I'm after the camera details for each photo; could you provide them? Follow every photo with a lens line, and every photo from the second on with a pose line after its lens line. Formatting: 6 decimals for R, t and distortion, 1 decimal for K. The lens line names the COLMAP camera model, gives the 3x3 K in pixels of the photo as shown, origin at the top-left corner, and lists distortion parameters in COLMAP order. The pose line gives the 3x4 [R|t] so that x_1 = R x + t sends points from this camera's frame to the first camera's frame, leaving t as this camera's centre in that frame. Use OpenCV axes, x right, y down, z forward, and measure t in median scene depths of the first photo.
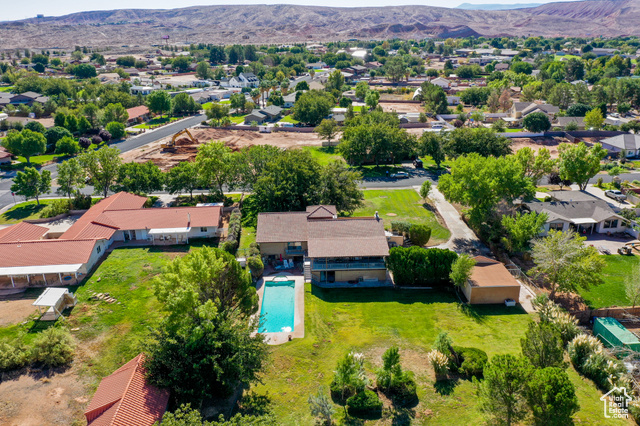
lens RADIAL K [[504.6, 0, 321.0], [0, 504.6, 213.9], [0, 0, 1]] dist [0.002690, 0.004679]
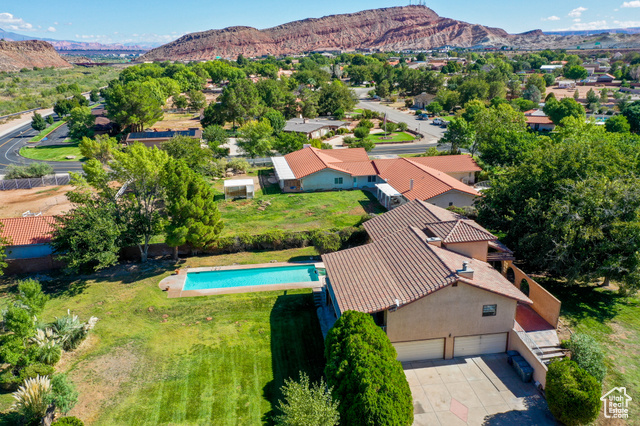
lens RADIAL K [[504.6, 0, 318.8], [0, 504.6, 215.1], [0, 0, 1]] dist [0.002690, 0.004679]
pose [[0.089121, 0.313786, -0.945302, 0.541717], [-0.321854, 0.907234, 0.270806, -0.129512], [0.942586, 0.280115, 0.181847, 0.807080]]
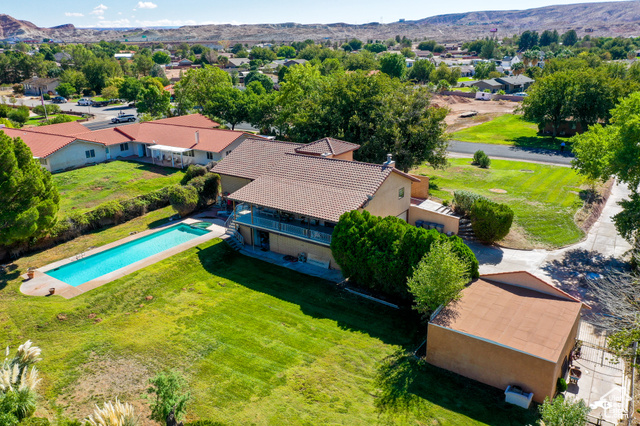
lens RADIAL K [[504.6, 0, 319.4], [0, 504.6, 212.9], [0, 0, 1]] dist [0.002690, 0.004679]
pose [[0.797827, 0.194254, -0.570734, 0.391500], [-0.201391, 0.978161, 0.051402, 0.046847], [0.568255, 0.073931, 0.819525, 0.527328]]
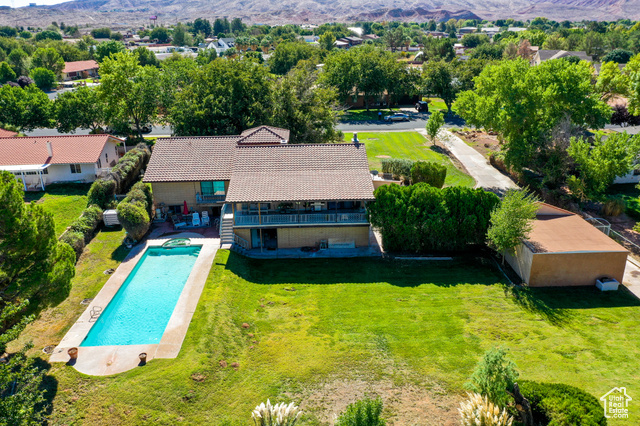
lens RADIAL K [[504.6, 0, 320.3], [0, 504.6, 214.1], [0, 0, 1]] dist [0.002690, 0.004679]
pose [[0.999999, 0.000037, -0.001157, 0.073014], [-0.000024, 0.999937, 0.011194, 0.087061], [0.001157, -0.011194, 0.999937, 0.428192]]
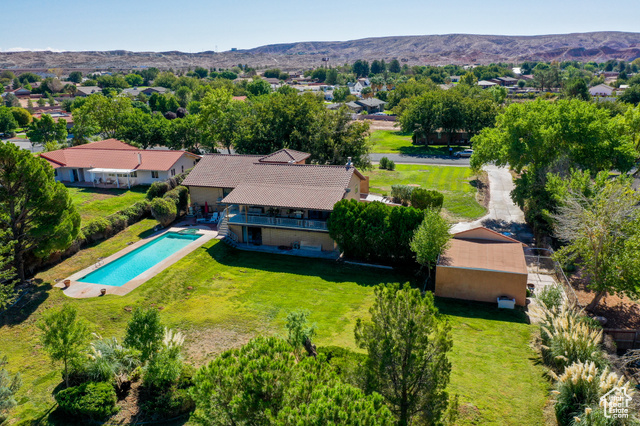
lens RADIAL K [[504.6, 0, 319.9], [0, 504.6, 213.9], [0, 0, 1]] dist [0.002690, 0.004679]
pose [[0.946033, 0.088418, -0.311774, 0.304430], [-0.107352, 0.993244, -0.044066, 0.110647], [0.305772, 0.075157, 0.949134, 0.354378]]
